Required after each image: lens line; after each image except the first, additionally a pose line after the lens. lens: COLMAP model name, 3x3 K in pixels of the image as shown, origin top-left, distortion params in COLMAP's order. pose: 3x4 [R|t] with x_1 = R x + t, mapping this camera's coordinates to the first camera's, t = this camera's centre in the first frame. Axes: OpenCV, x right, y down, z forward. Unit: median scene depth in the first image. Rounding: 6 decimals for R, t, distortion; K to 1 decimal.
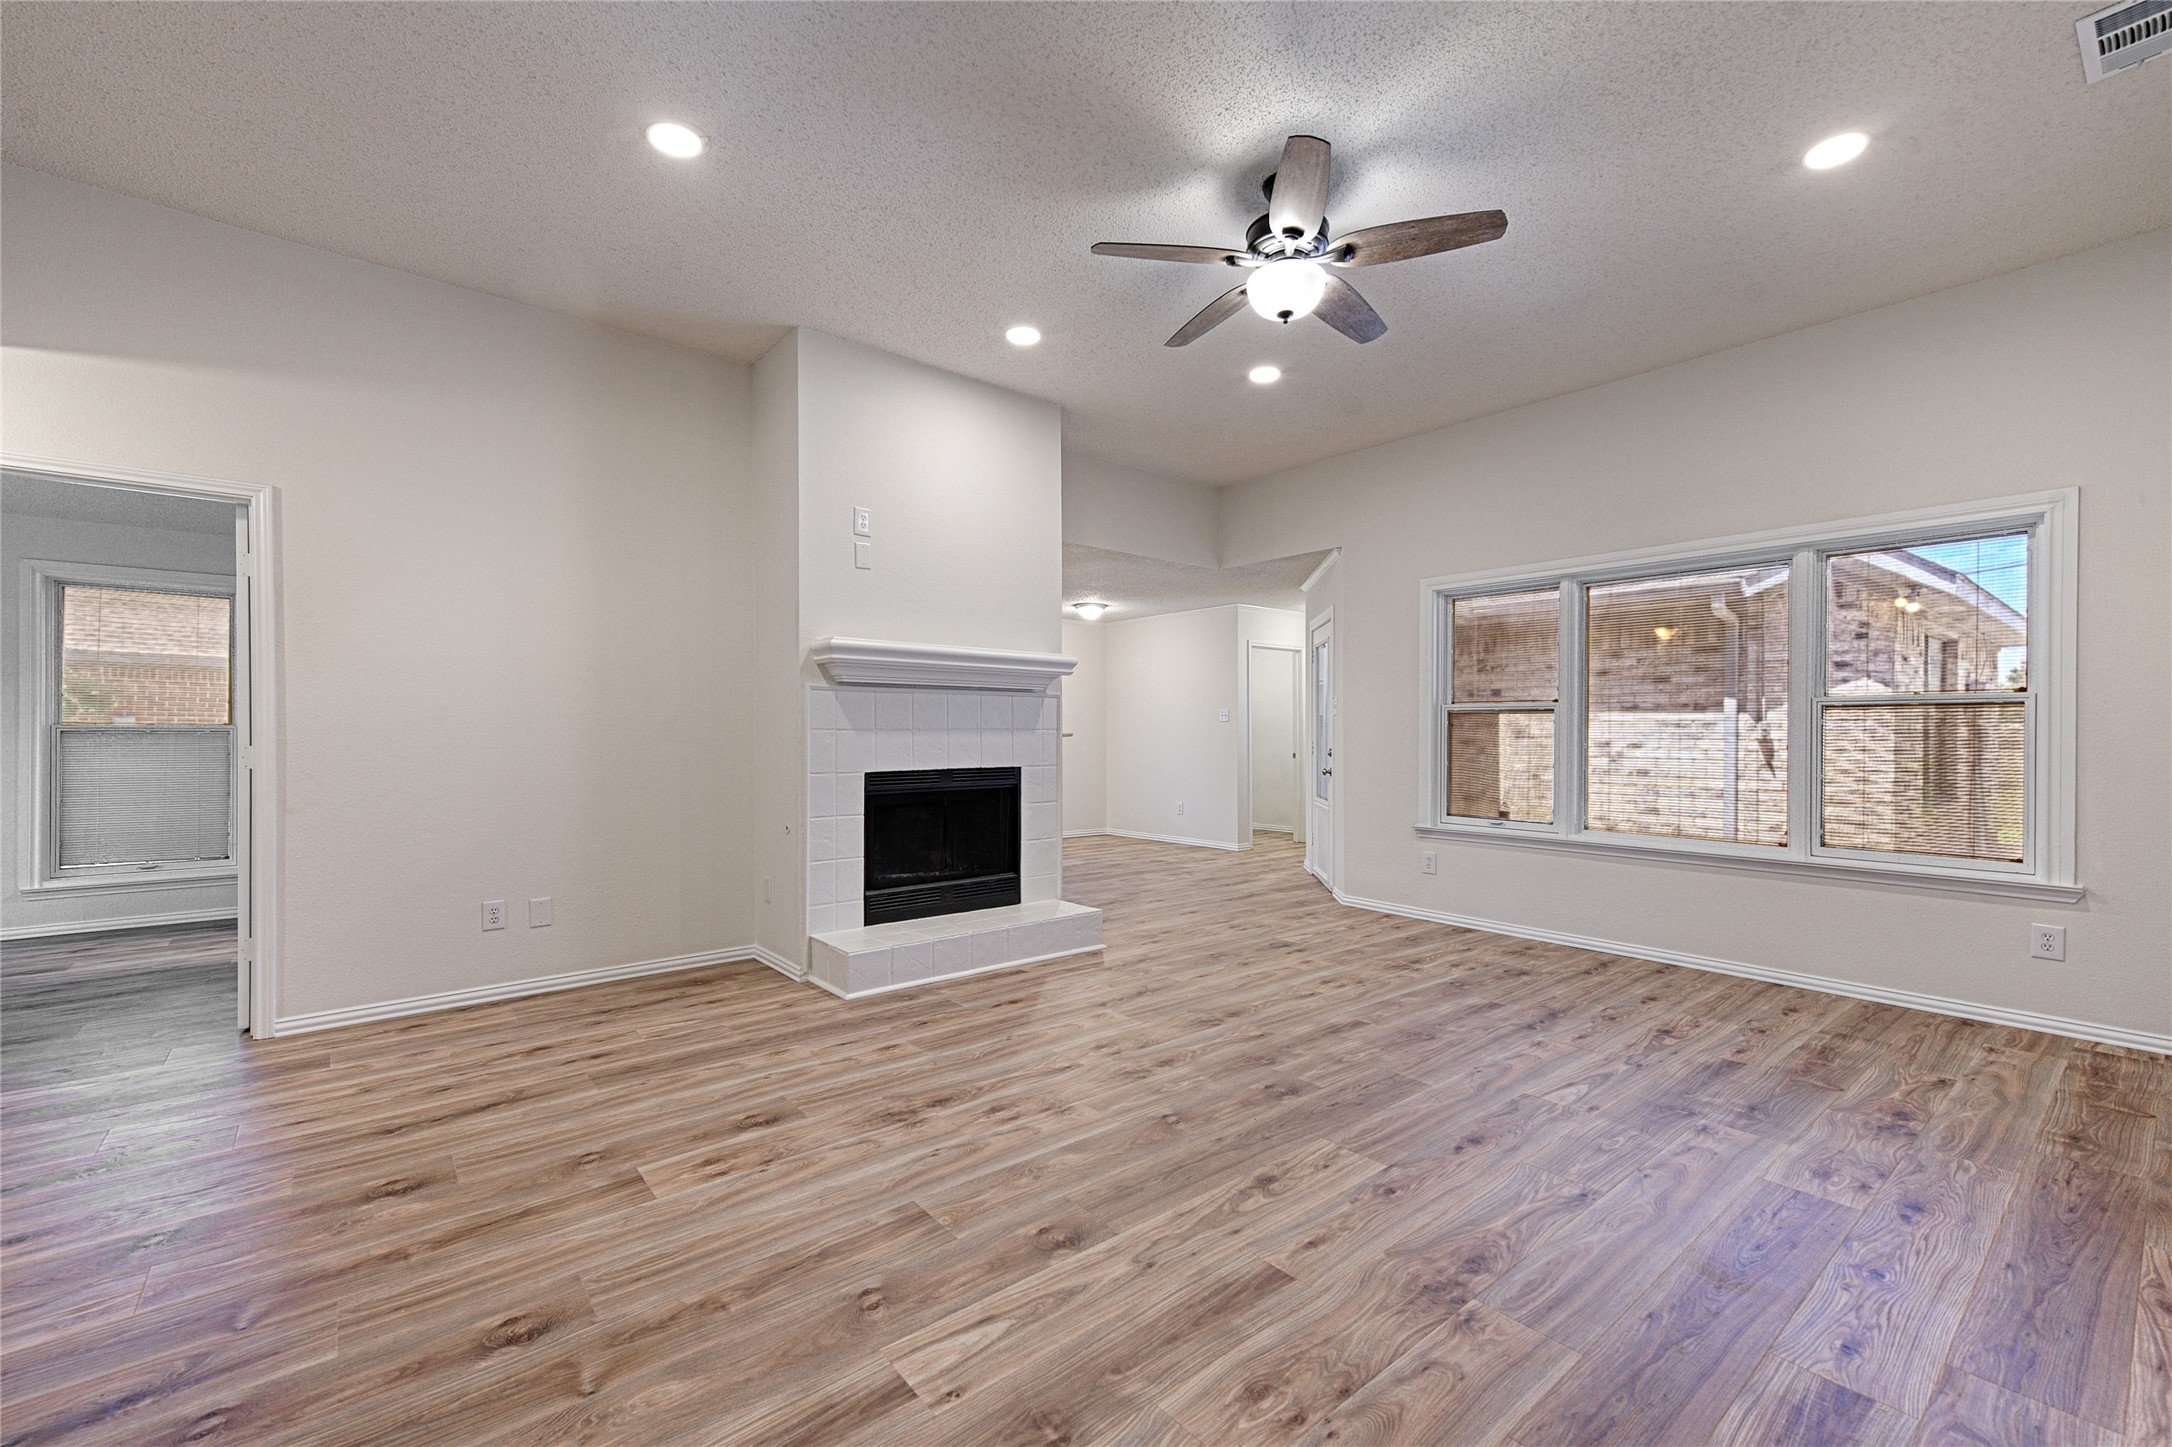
lens RADIAL K [[880.3, 0, 1091.8], [0, 880.3, 715.4], [0, 0, 1]] dist [0.013934, -0.000779]
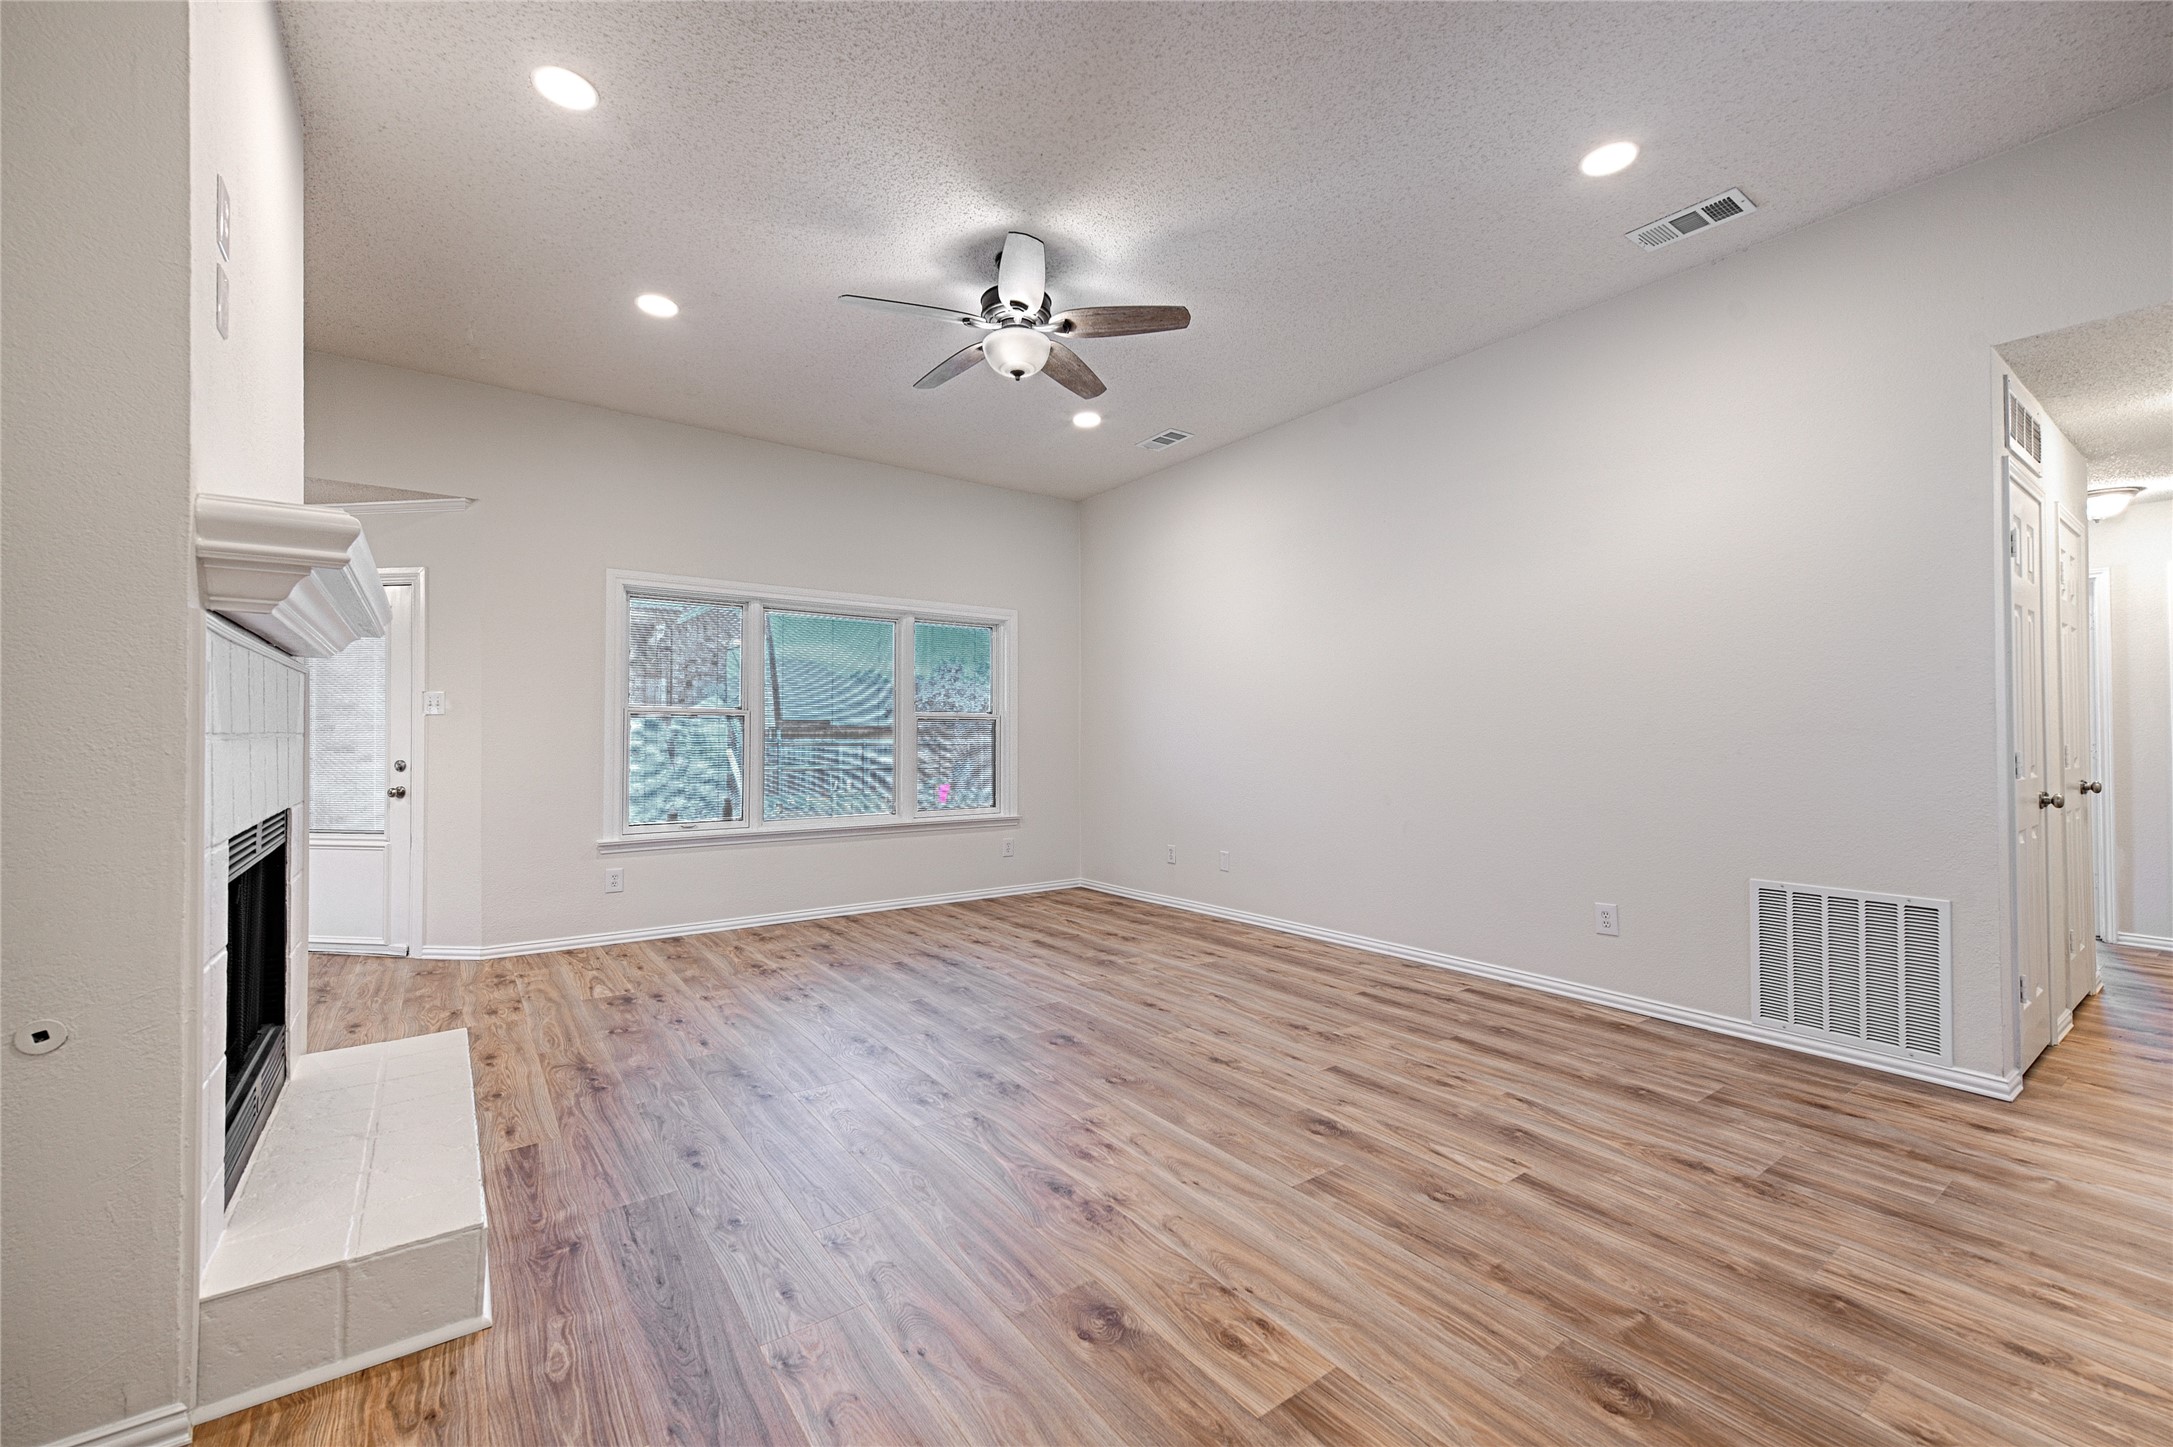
lens RADIAL K [[870.0, 0, 1076.5], [0, 870.0, 725.3], [0, 0, 1]] dist [0.010902, -0.000764]
pose [[0.086064, 0.009569, 0.996244, -1.038248], [-0.016793, 0.999826, -0.008152, 0.011762], [-0.996148, -0.016029, 0.086210, 0.966711]]
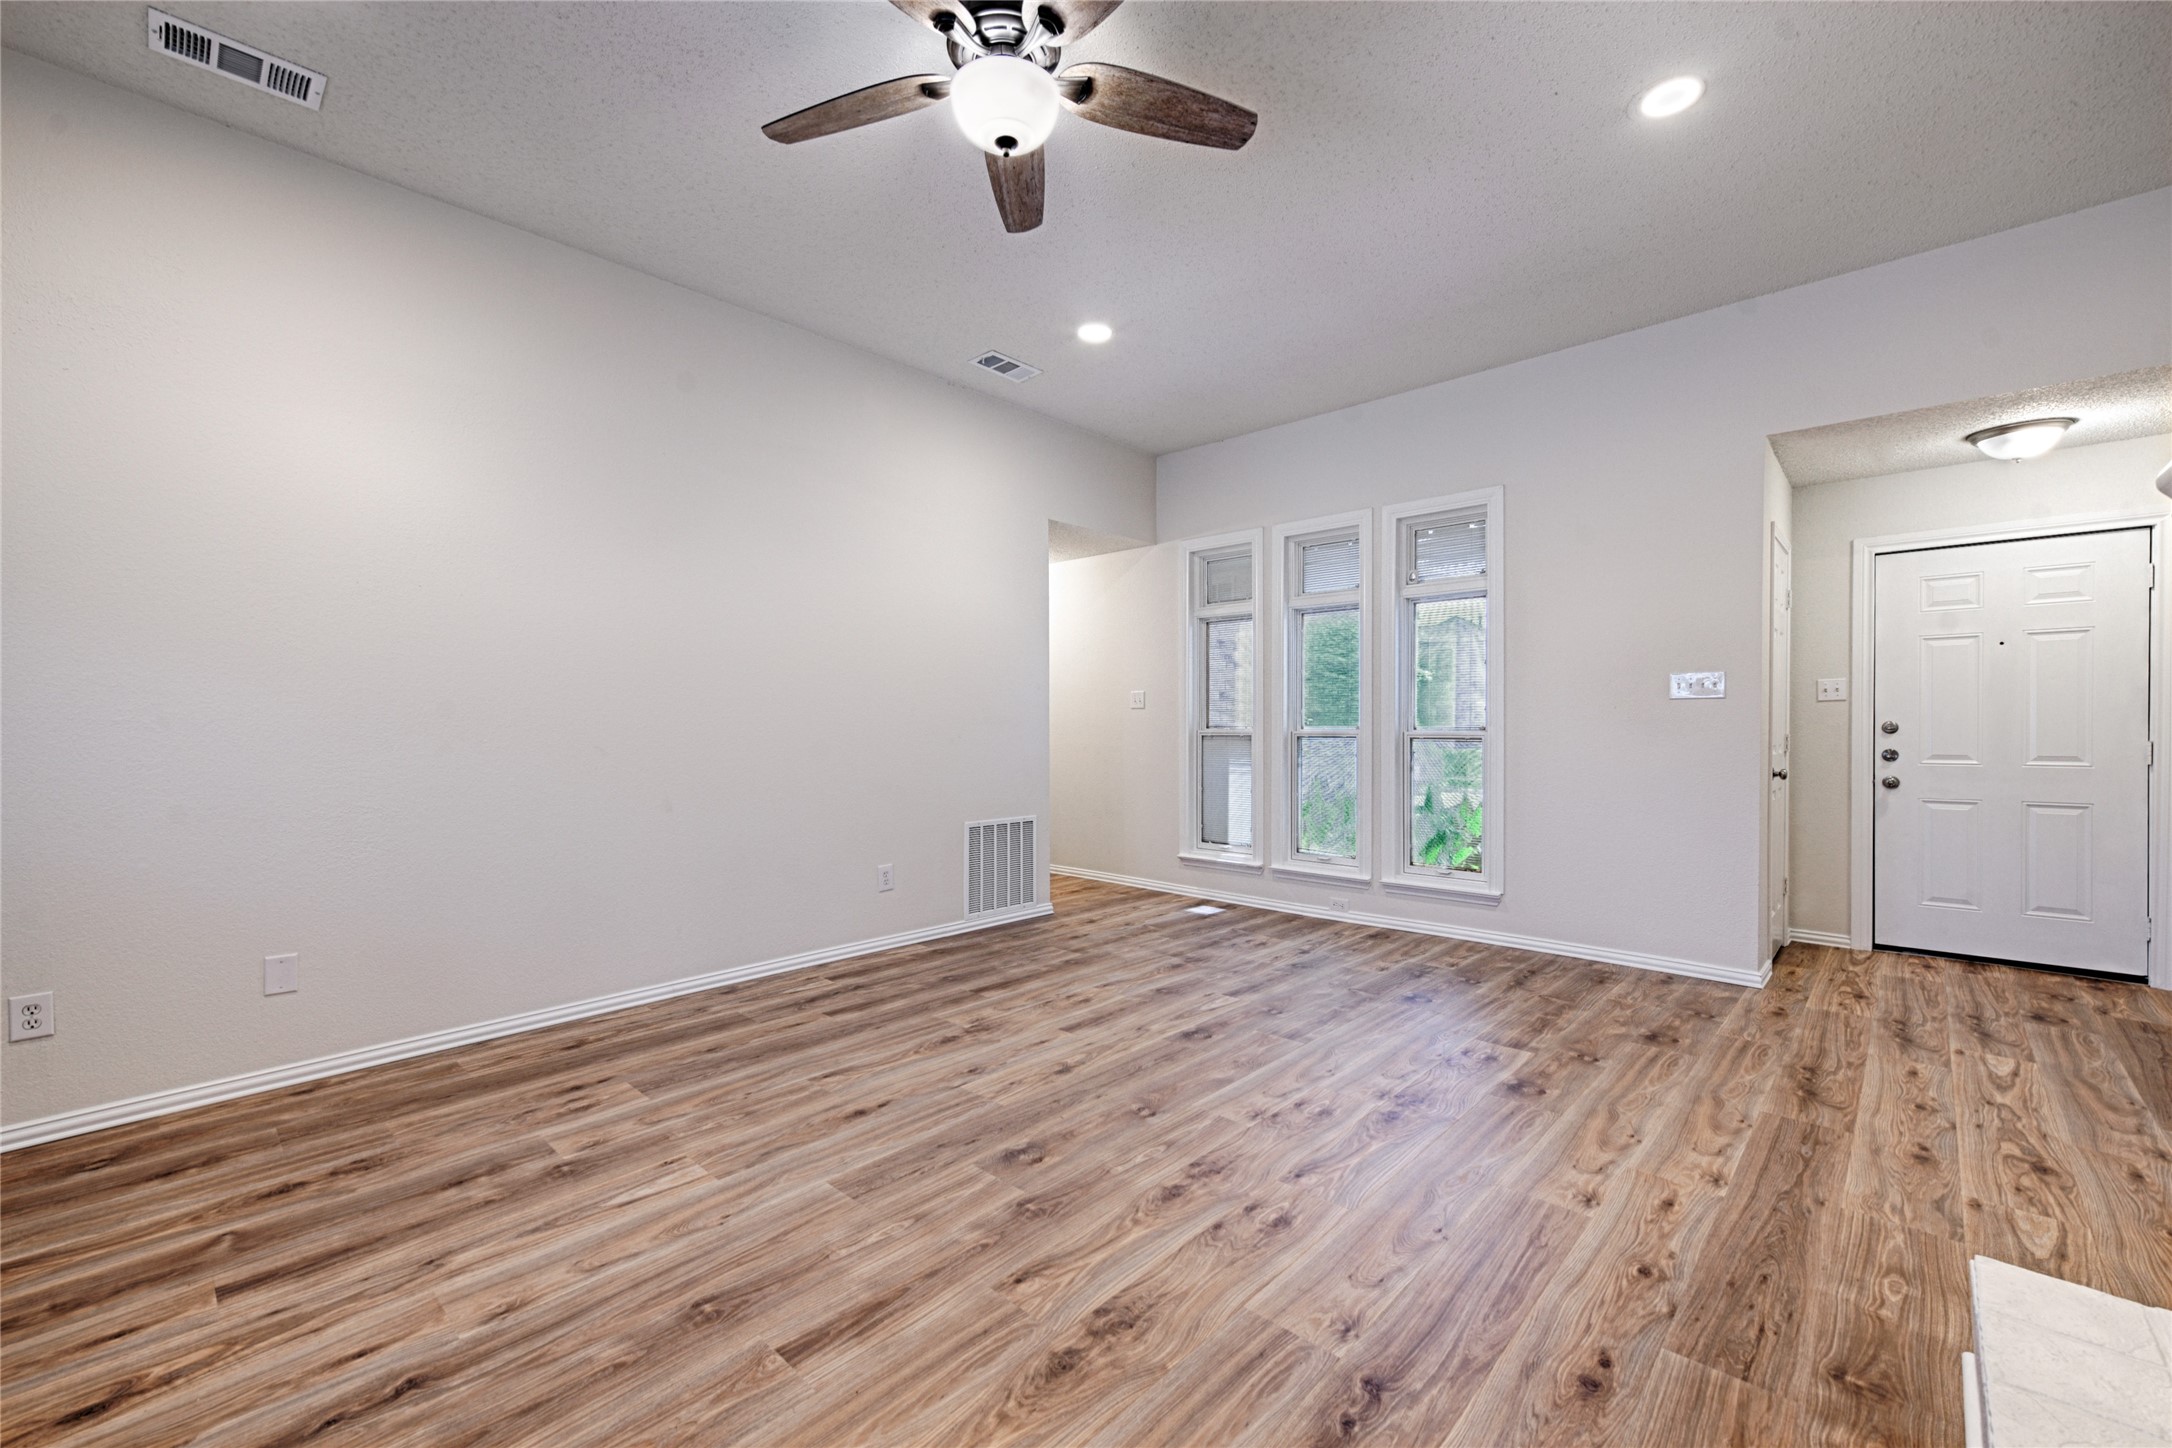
lens RADIAL K [[915.3, 0, 1082.0], [0, 915.3, 731.2], [0, 0, 1]] dist [0.012049, -0.003261]
pose [[-0.992925, 0.001605, -0.118730, 0.286293], [0.002742, 0.999952, -0.009413, 0.035208], [0.118709, -0.009672, -0.992882, 2.038231]]
